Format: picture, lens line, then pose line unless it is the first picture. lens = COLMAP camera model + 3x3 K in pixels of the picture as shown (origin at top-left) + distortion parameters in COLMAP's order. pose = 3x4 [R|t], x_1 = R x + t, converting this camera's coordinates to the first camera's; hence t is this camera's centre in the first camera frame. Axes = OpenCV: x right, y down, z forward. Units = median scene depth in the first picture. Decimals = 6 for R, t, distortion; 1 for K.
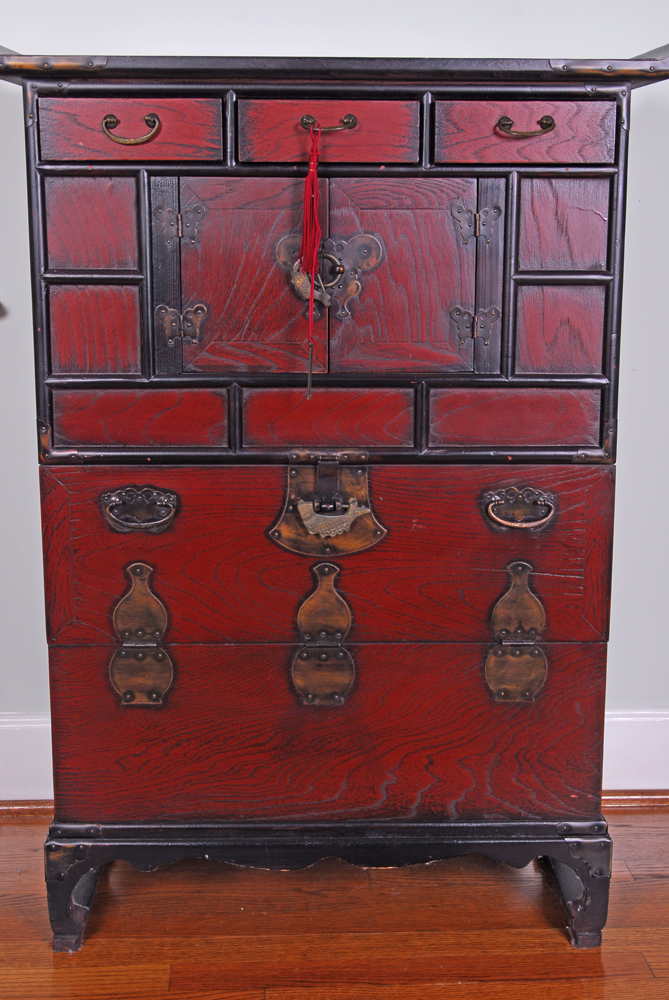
lens RADIAL K [[1295.8, 0, 334.5], [0, 1295.8, 500.0], [0, 0, 1]] dist [-0.005324, -0.002970]
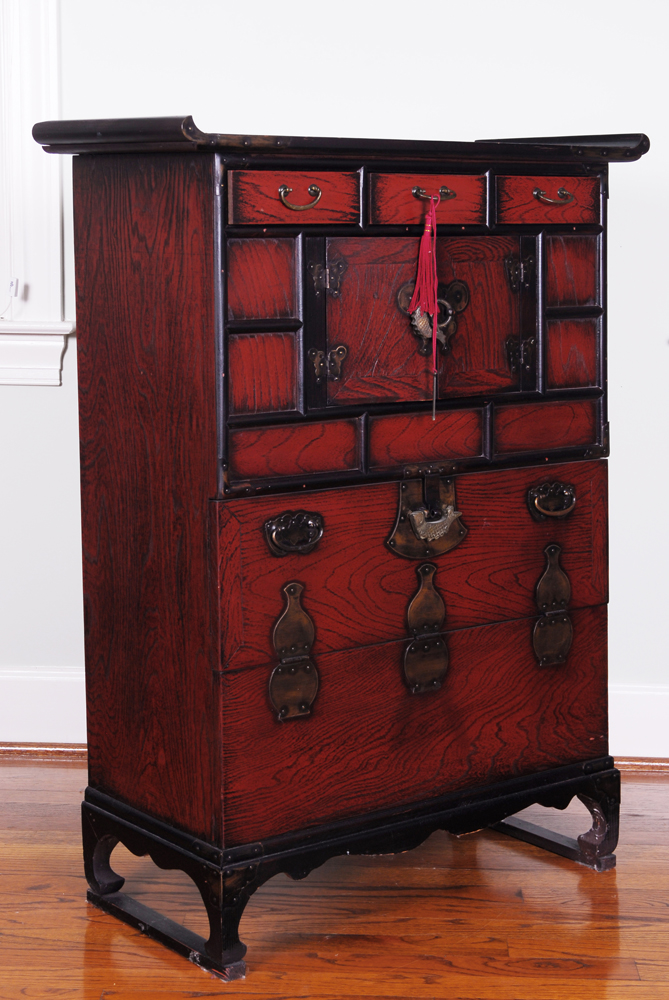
lens RADIAL K [[1894.3, 0, 334.5], [0, 1894.3, 500.0], [0, 0, 1]] dist [0.016426, 0.052321]
pose [[0.808521, -0.091728, 0.581274, -1.040247], [0.143897, 0.988608, -0.044145, 0.054566], [-0.570602, 0.119335, 0.812510, -0.329543]]
